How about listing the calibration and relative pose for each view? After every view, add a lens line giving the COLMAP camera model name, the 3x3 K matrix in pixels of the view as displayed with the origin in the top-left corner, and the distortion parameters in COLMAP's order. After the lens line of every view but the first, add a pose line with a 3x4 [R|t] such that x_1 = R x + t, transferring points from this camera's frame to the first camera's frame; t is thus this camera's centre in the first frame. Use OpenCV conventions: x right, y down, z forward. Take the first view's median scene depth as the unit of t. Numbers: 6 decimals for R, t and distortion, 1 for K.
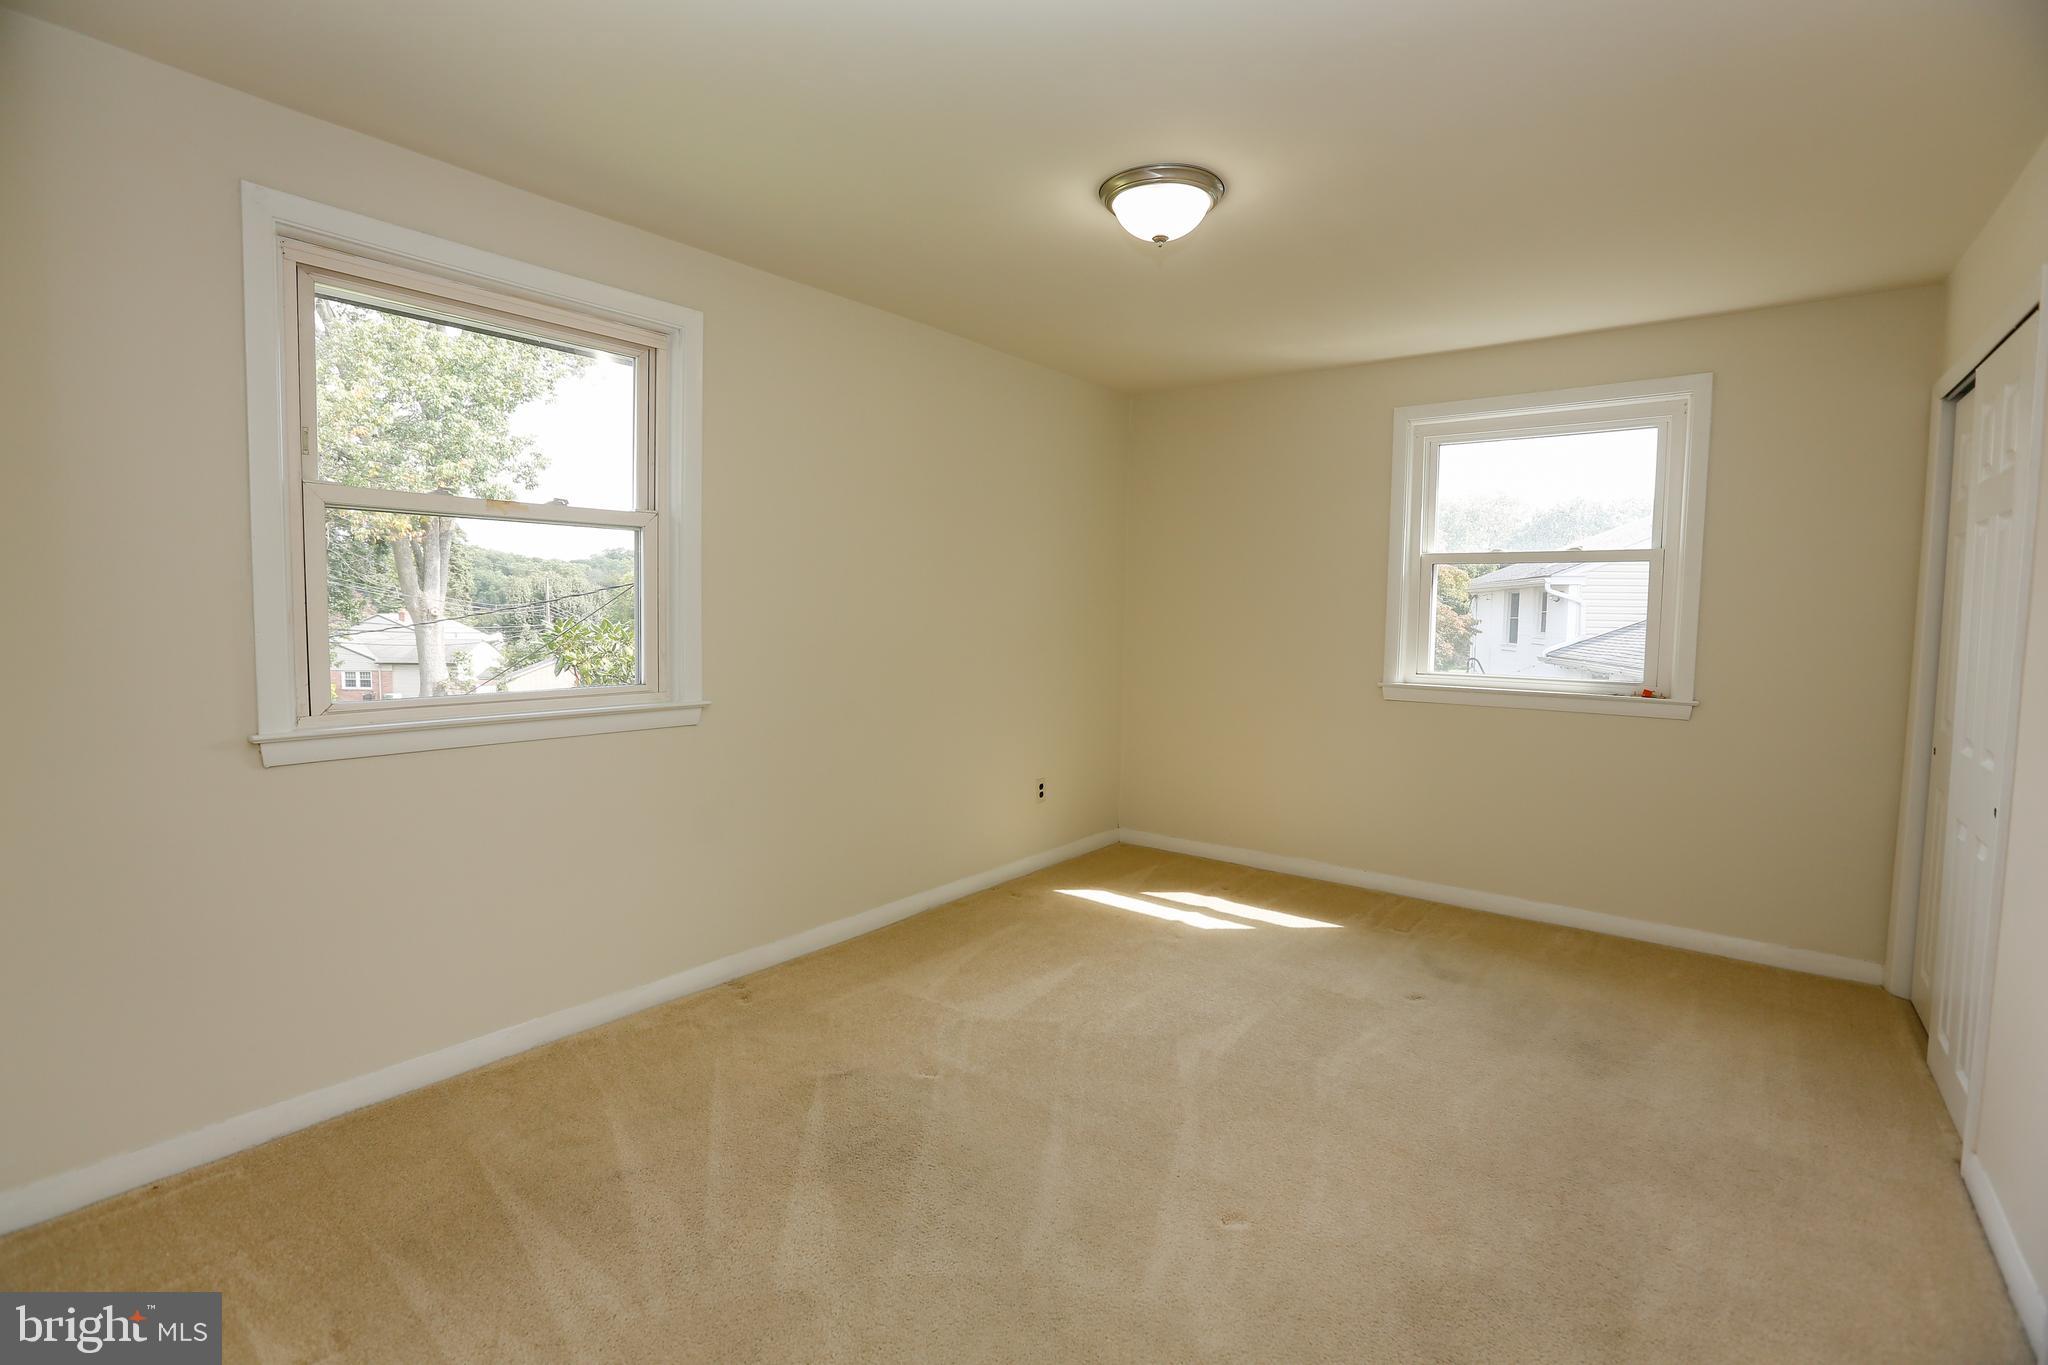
lens RADIAL K [[929.8, 0, 1015.5], [0, 929.8, 672.7], [0, 0, 1]] dist [-0.054980, 0.022392]
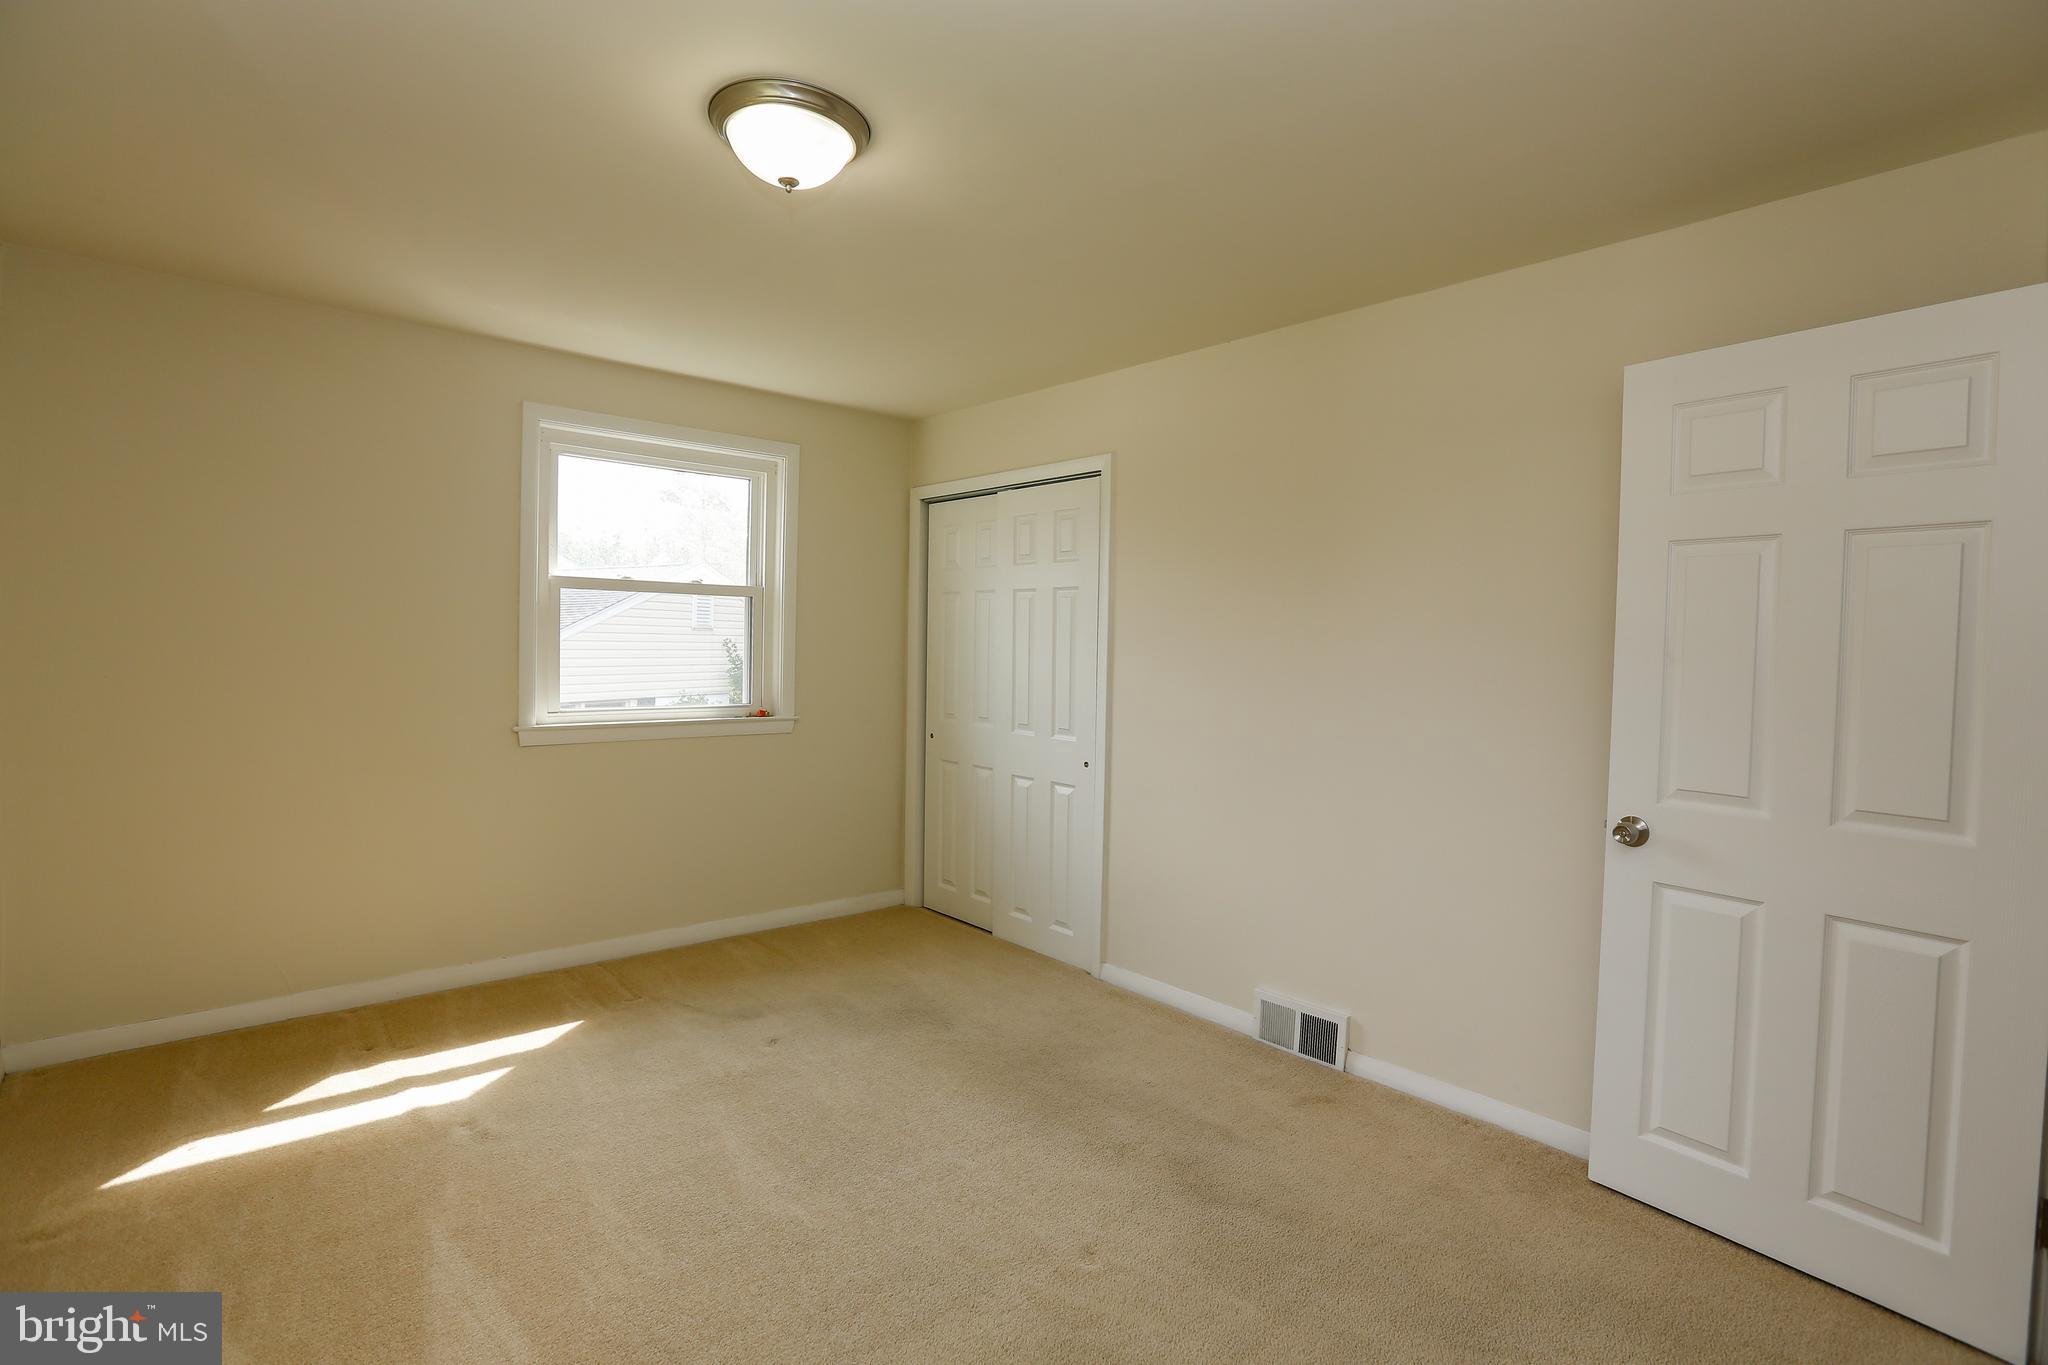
lens RADIAL K [[958.6, 0, 1015.6], [0, 958.6, 675.6], [0, 0, 1]] dist [-0.060046, 0.024800]
pose [[0.181186, -0.041136, 0.982588, -0.397779], [0.053797, 0.998043, 0.031863, -0.042614], [-0.981976, 0.047087, 0.183044, 0.440634]]
